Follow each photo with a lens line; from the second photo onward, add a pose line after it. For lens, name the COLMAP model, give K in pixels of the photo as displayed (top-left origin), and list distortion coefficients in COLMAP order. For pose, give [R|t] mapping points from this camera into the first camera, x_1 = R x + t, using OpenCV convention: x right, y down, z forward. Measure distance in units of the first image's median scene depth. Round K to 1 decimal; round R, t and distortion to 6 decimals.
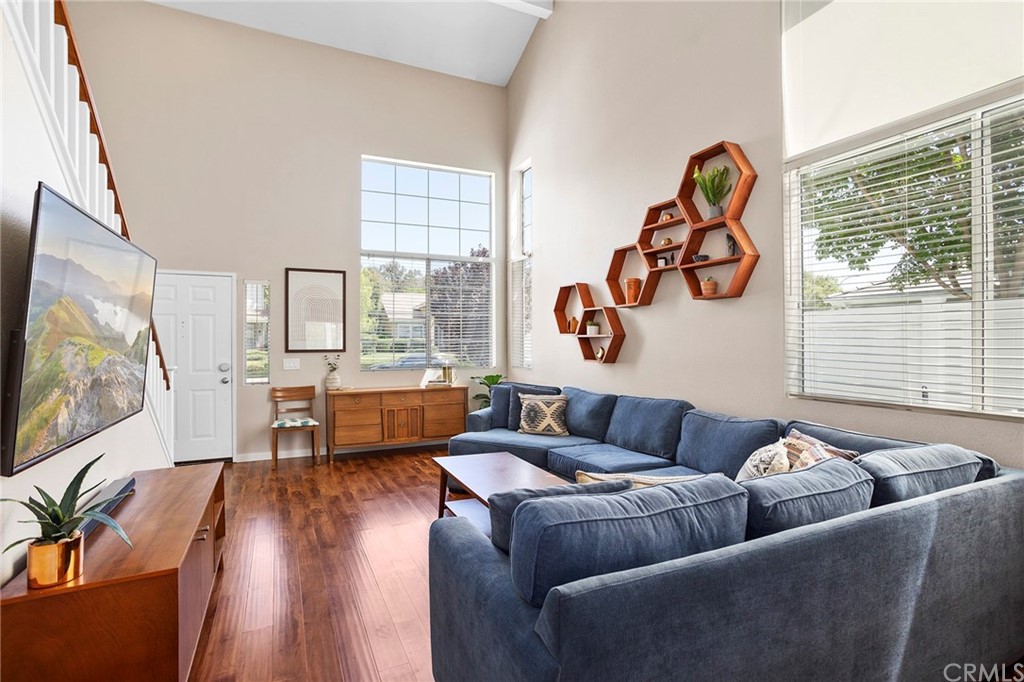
lens RADIAL K [[499.1, 0, 507.9], [0, 499.1, 338.8], [0, 0, 1]] dist [-0.022743, 0.016821]
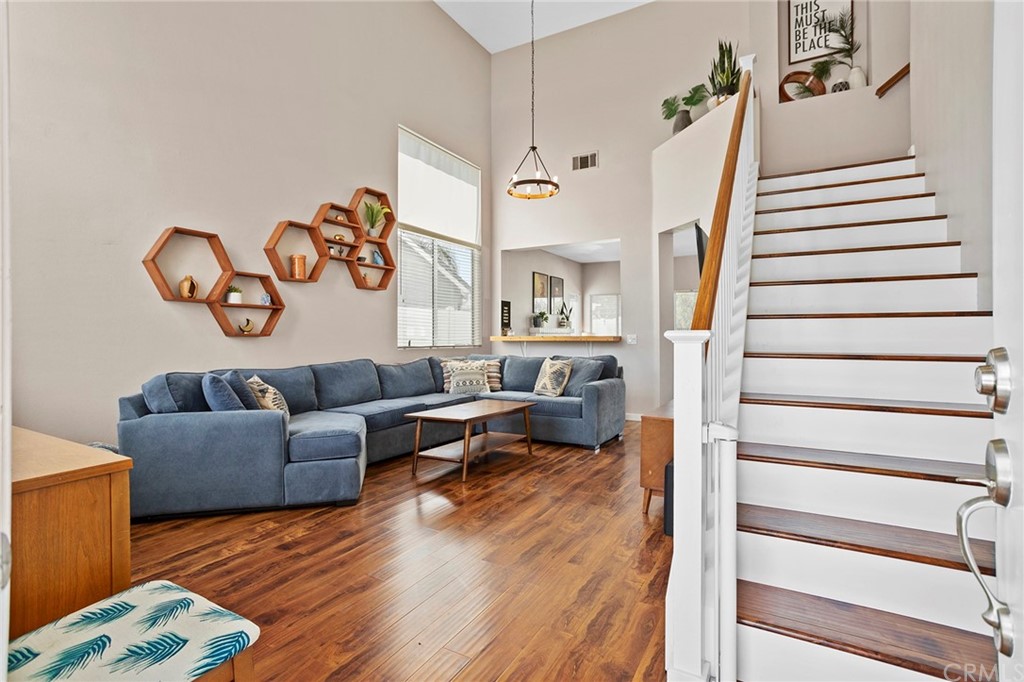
lens RADIAL K [[499.1, 0, 505.8], [0, 499.1, 339.4], [0, 0, 1]] dist [-0.022743, 0.016821]
pose [[-0.568570, 0.000172, 0.822635, -1.051609], [0.002372, 0.999996, 0.001430, 0.070895], [-0.822632, 0.002764, -0.568568, 1.514646]]
